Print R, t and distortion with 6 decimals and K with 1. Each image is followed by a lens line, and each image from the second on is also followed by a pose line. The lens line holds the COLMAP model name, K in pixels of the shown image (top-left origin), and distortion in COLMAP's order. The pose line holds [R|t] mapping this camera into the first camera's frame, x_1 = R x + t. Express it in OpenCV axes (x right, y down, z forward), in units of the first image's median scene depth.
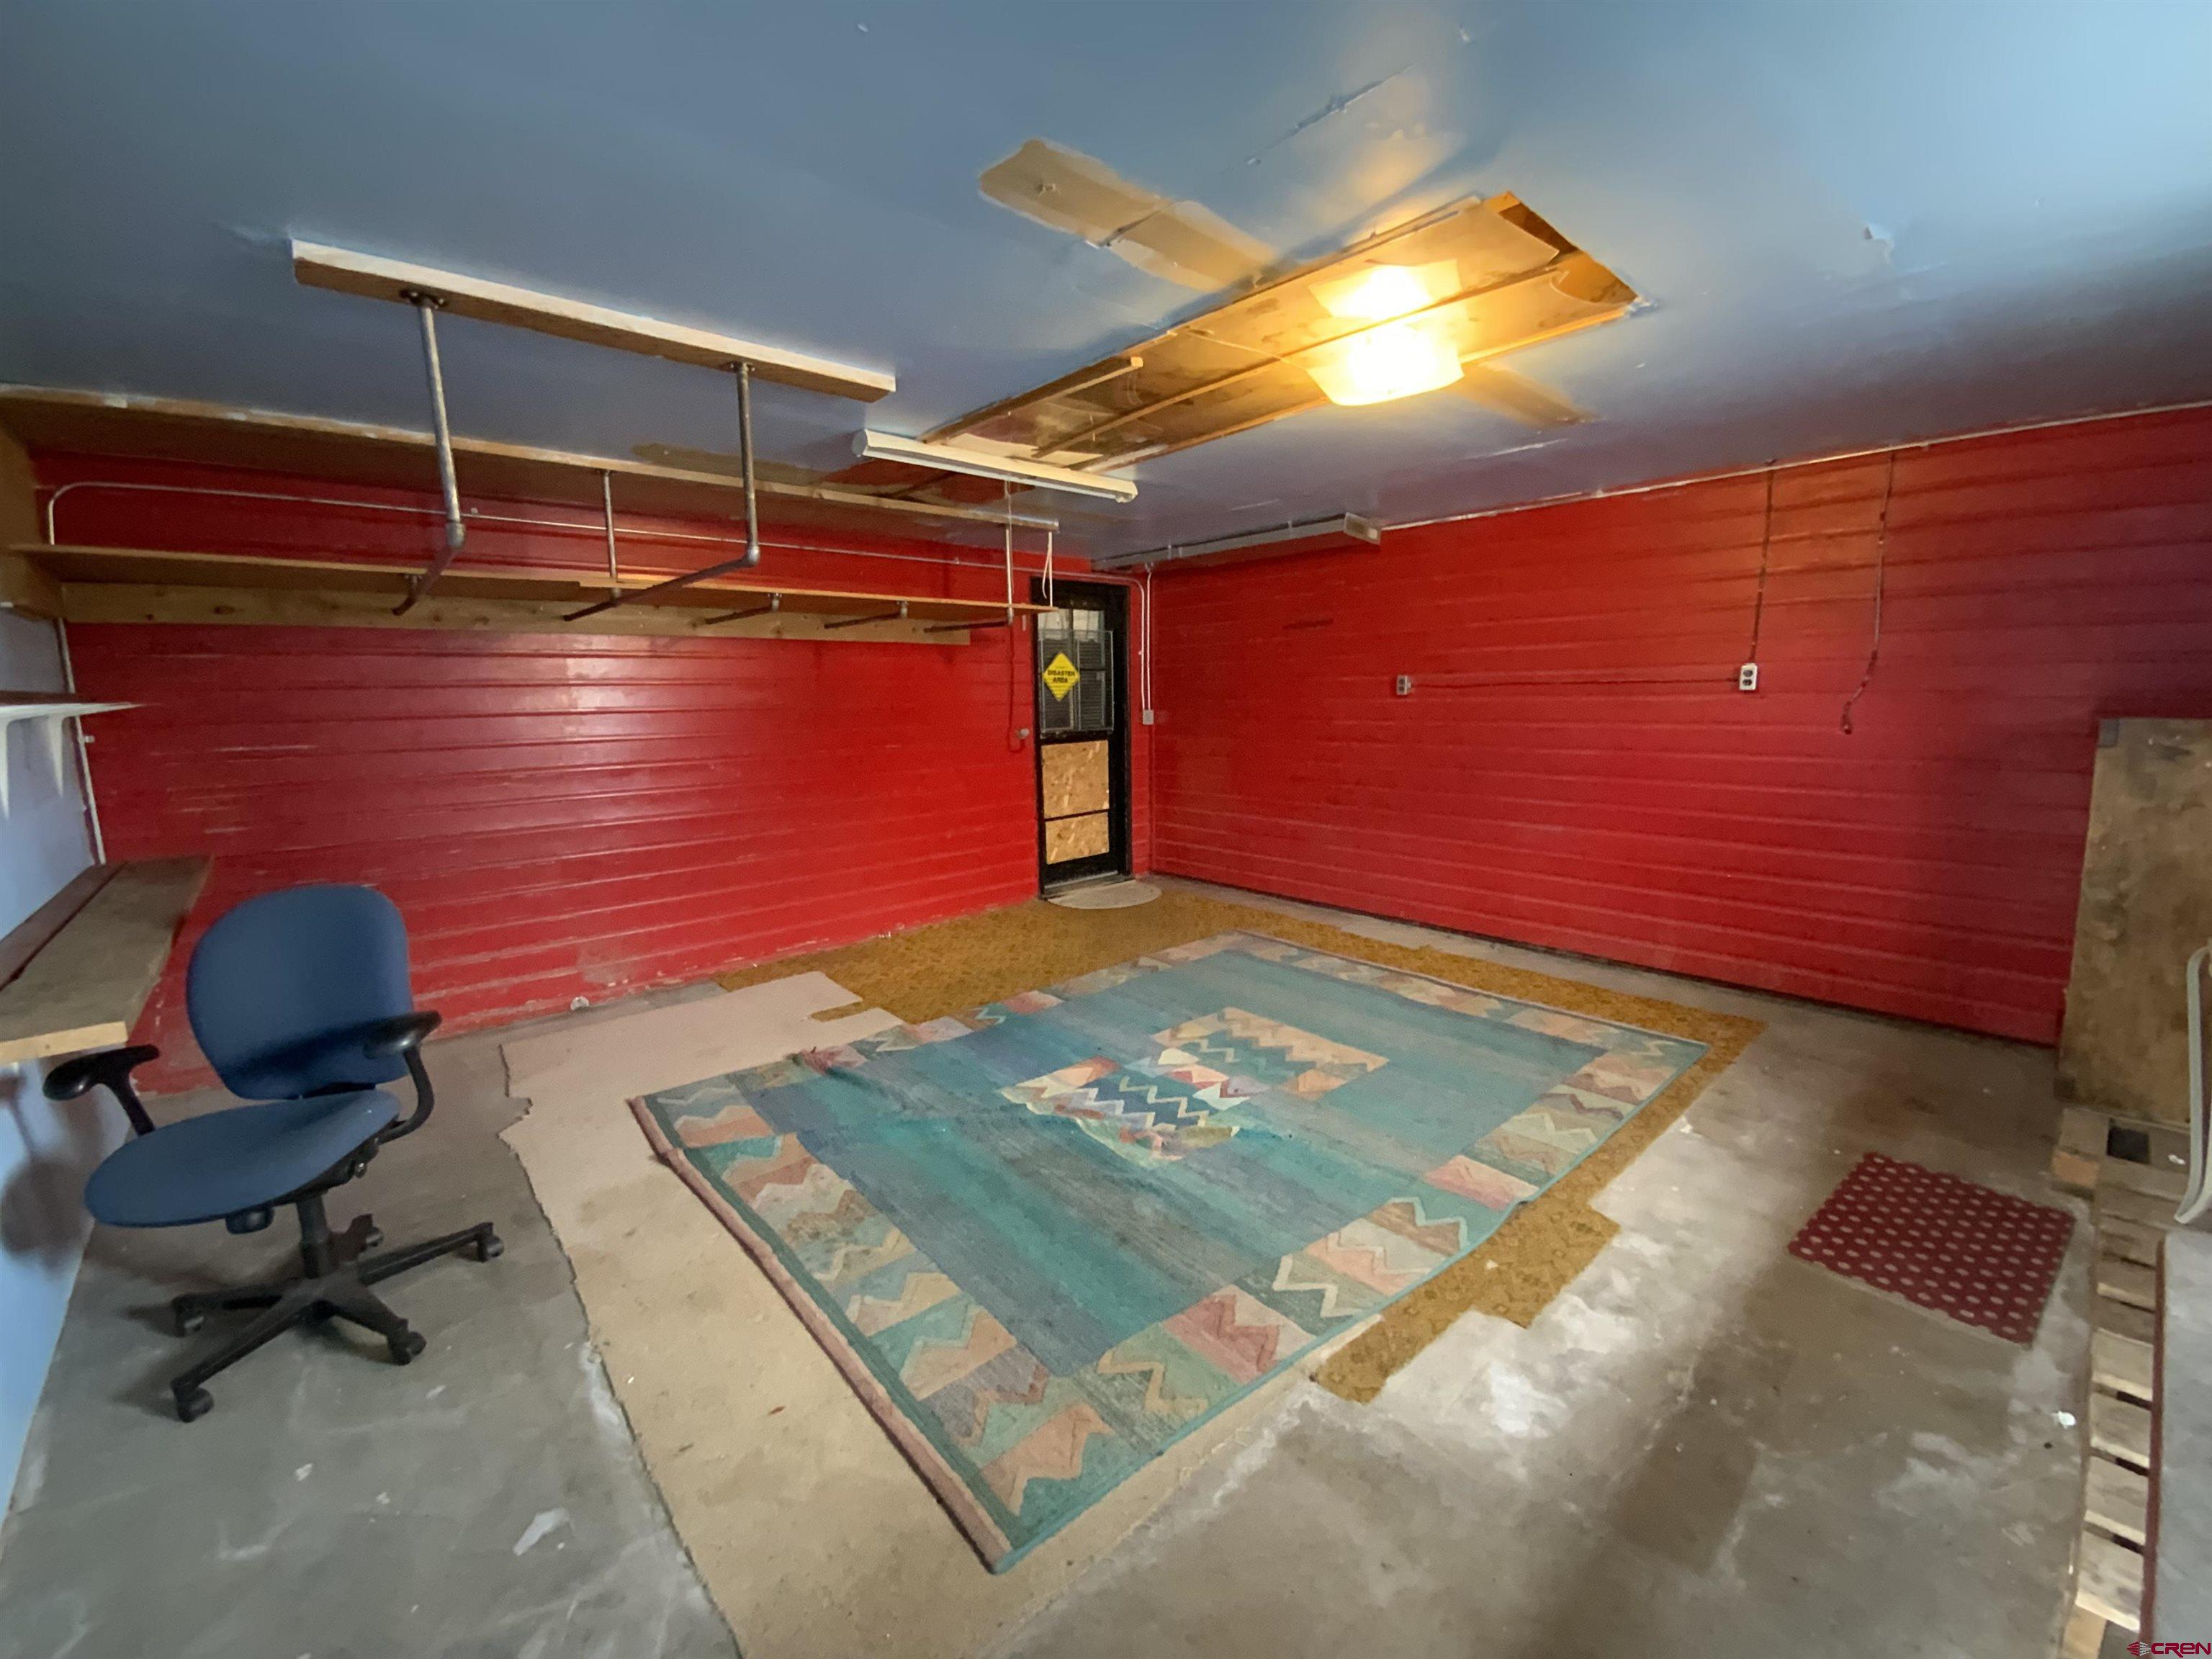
lens RADIAL K [[912.4, 0, 1106.0], [0, 912.4, 829.5], [0, 0, 1]] dist [0.024258, -0.018180]
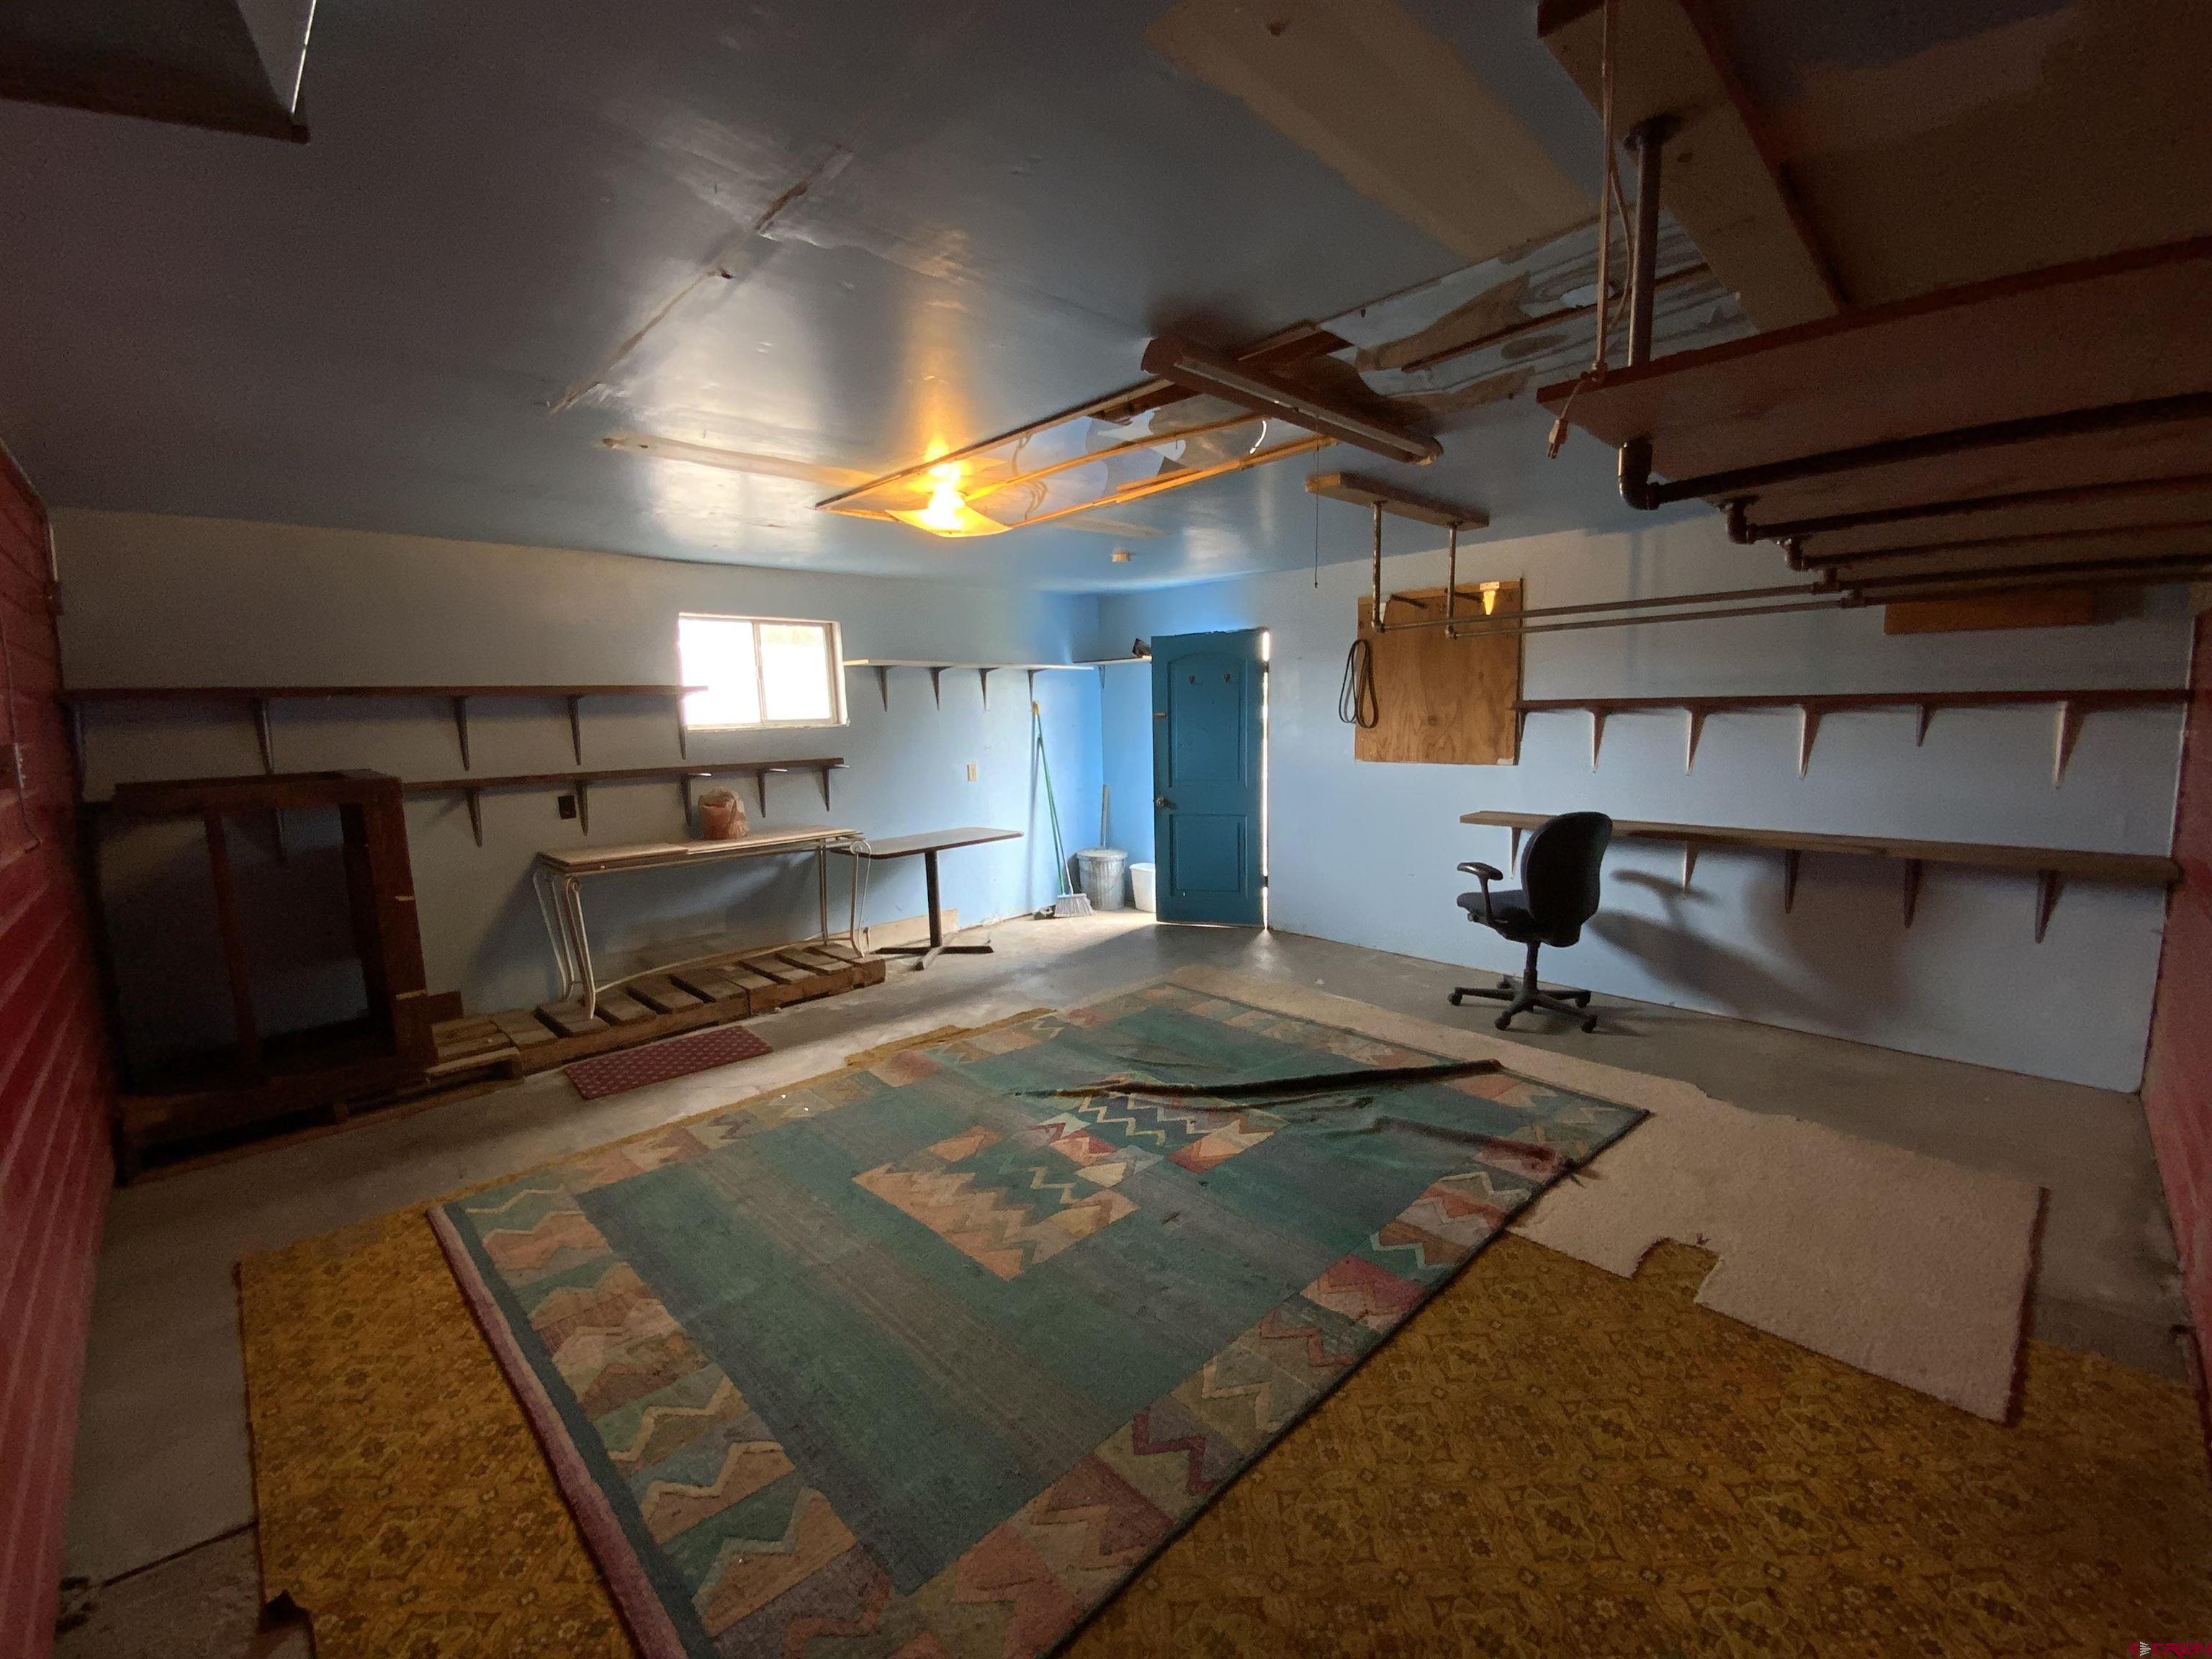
lens RADIAL K [[912.4, 0, 1106.0], [0, 912.4, 829.5], [0, 0, 1]] dist [0.024258, -0.018180]
pose [[-0.997851, 0.048887, -0.043636, 0.100050], [0.034772, 0.959444, 0.279745, -0.291814], [0.055543, 0.277626, -0.959082, 1.776733]]
